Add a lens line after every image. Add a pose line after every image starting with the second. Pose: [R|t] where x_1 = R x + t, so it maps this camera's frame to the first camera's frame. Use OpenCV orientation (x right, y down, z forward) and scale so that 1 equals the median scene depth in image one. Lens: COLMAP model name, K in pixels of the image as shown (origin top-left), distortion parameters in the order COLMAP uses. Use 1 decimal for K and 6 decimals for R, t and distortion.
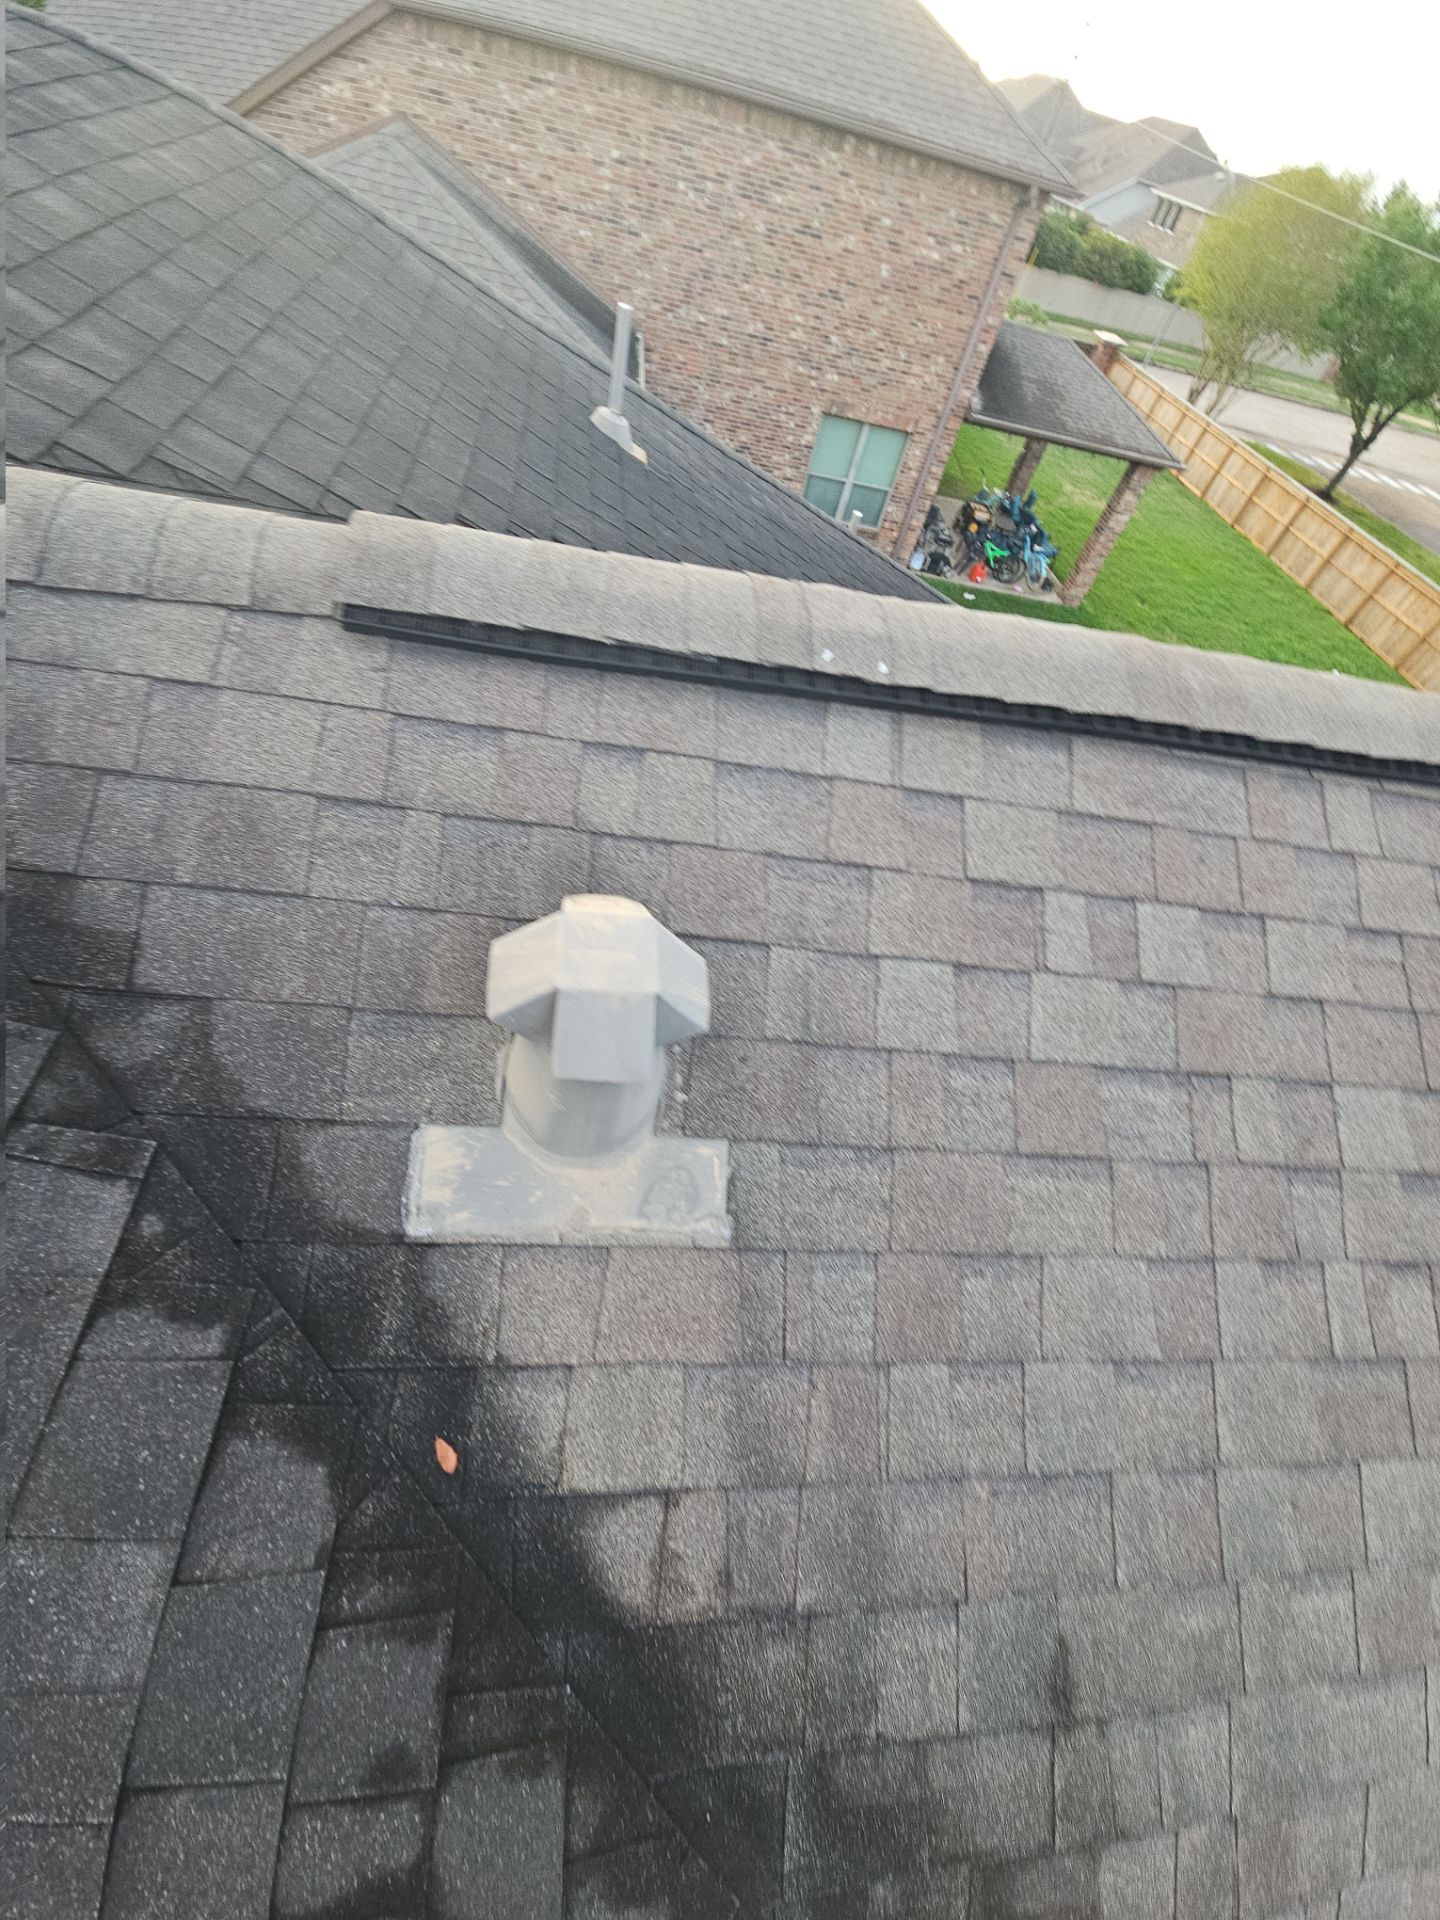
lens RADIAL K [[780.3, 0, 721.5], [0, 780.3, 949.3], [0, 0, 1]] dist [0.004187, -0.003993]
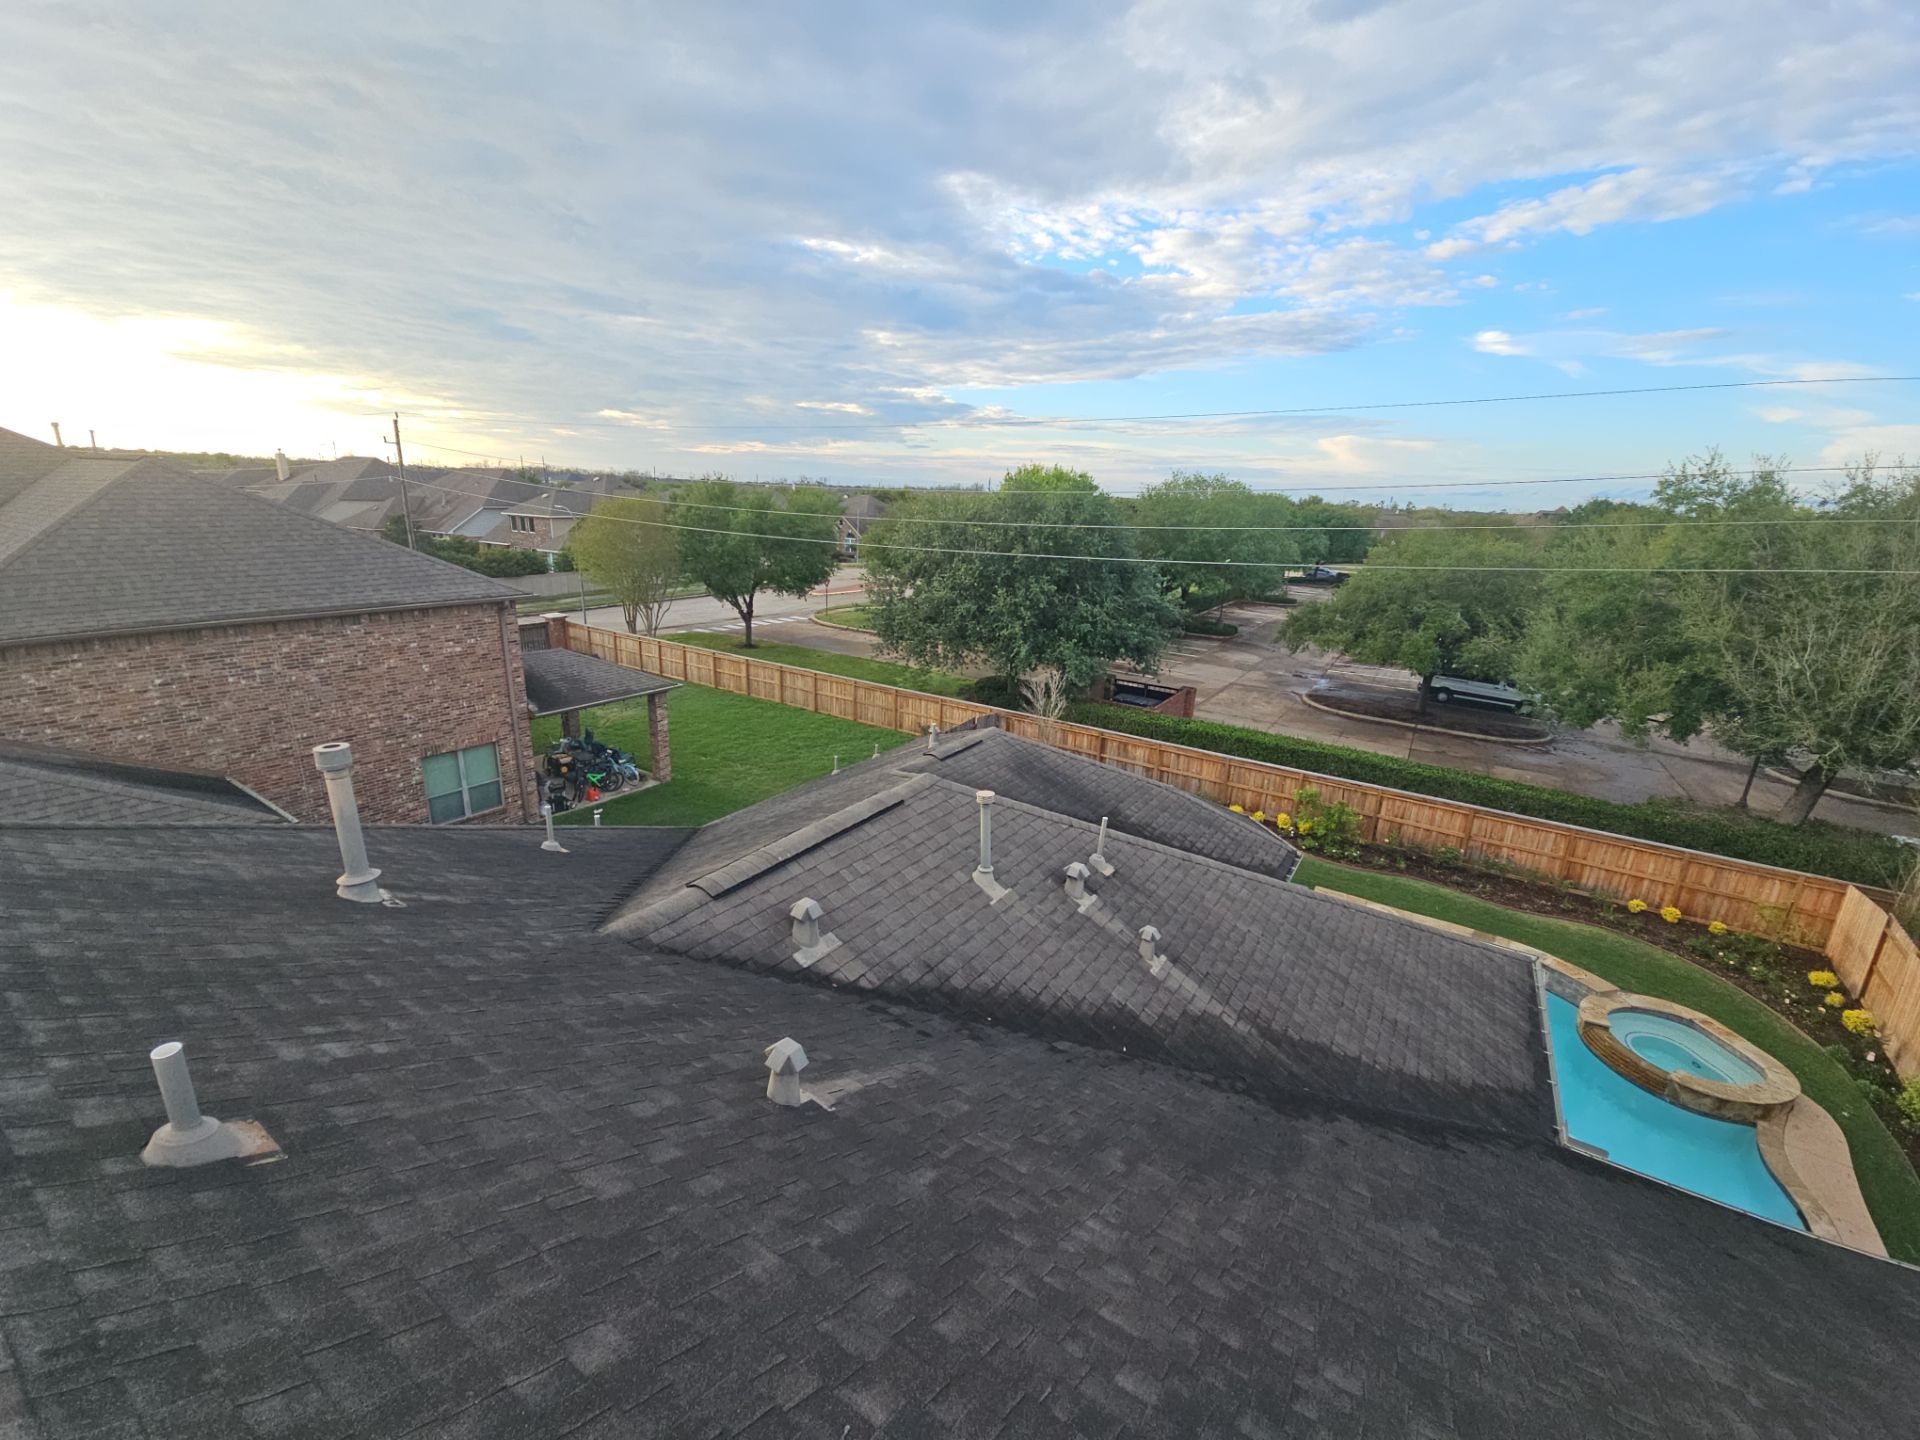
lens RADIAL K [[780.3, 0, 946.2], [0, 780.3, 717.8], [0, 0, 1]] dist [0.004187, -0.003993]
pose [[0.604359, -0.390300, 0.694561, -0.212416], [0.661672, 0.731482, -0.164694, 0.045433], [-0.443779, 0.559106, 0.700329, -0.316998]]
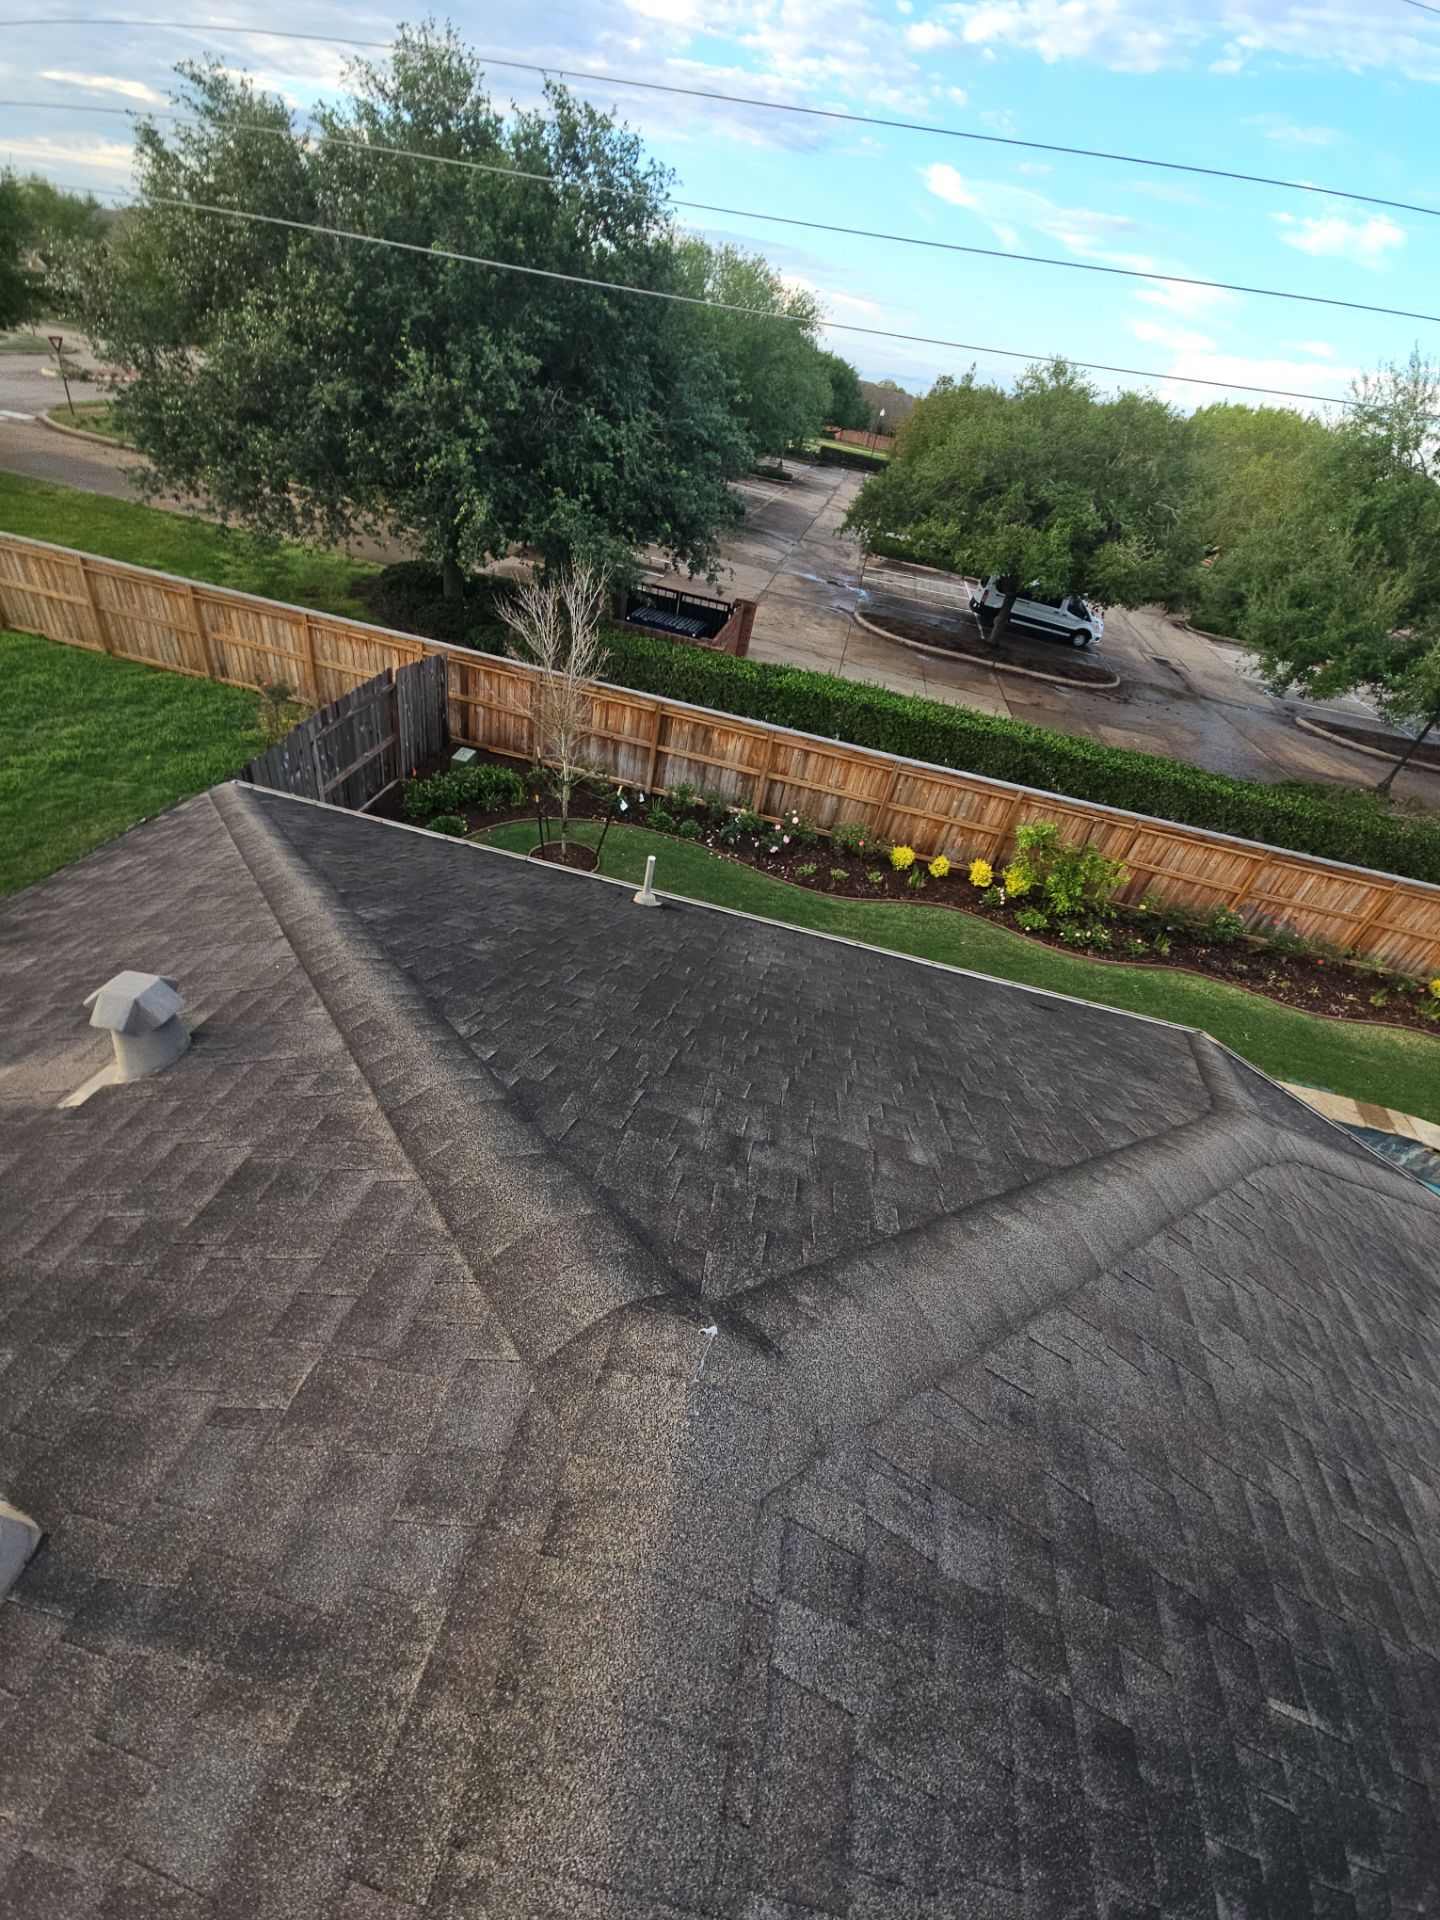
lens RADIAL K [[776.0, 0, 715.8], [0, 776.0, 937.0], [0, 0, 1]] dist [0.009470, -0.005745]
pose [[0.287301, -0.687494, 0.666941, 0.431657], [0.649089, 0.651781, 0.392256, -0.121440], [-0.704373, 0.320209, 0.633502, 0.242613]]
